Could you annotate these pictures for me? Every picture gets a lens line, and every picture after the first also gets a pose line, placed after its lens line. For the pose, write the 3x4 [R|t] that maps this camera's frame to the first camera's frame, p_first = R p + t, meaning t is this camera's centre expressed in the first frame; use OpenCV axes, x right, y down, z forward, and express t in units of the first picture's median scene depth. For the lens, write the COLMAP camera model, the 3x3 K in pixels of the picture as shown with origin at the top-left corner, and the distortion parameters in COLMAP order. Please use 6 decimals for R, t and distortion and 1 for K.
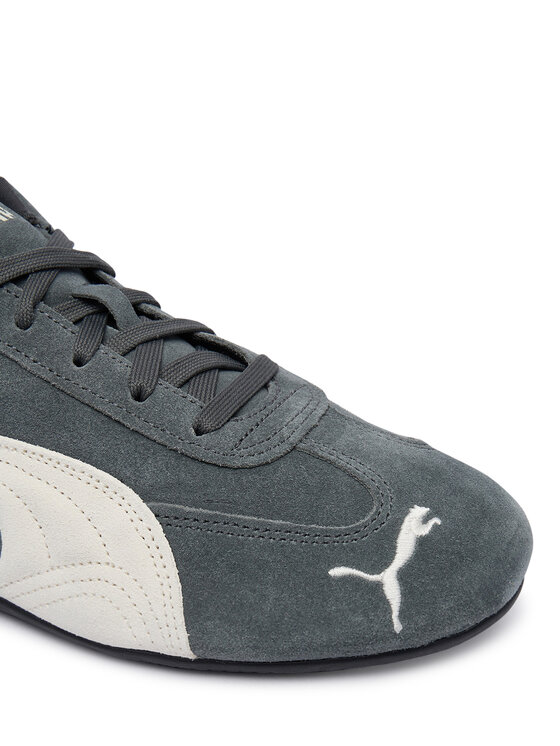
lens RADIAL K [[998.3, 0, 280.0], [0, 998.3, 373.0], [0, 0, 1]] dist [0.001995, -0.017588]
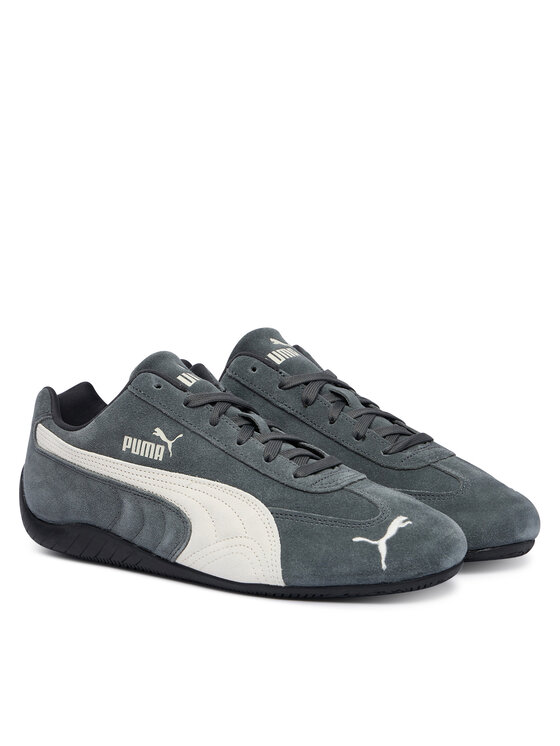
lens RADIAL K [[2158.1, 0, 280.0], [0, 2158.1, 373.0], [0, 0, 1]] dist [0.043561, 0.014063]
pose [[0.987916, 0.038403, -0.150155, 0.535153], [-0.081784, 0.952124, -0.294570, 1.151922], [0.131654, 0.303291, 0.943760, -3.187366]]
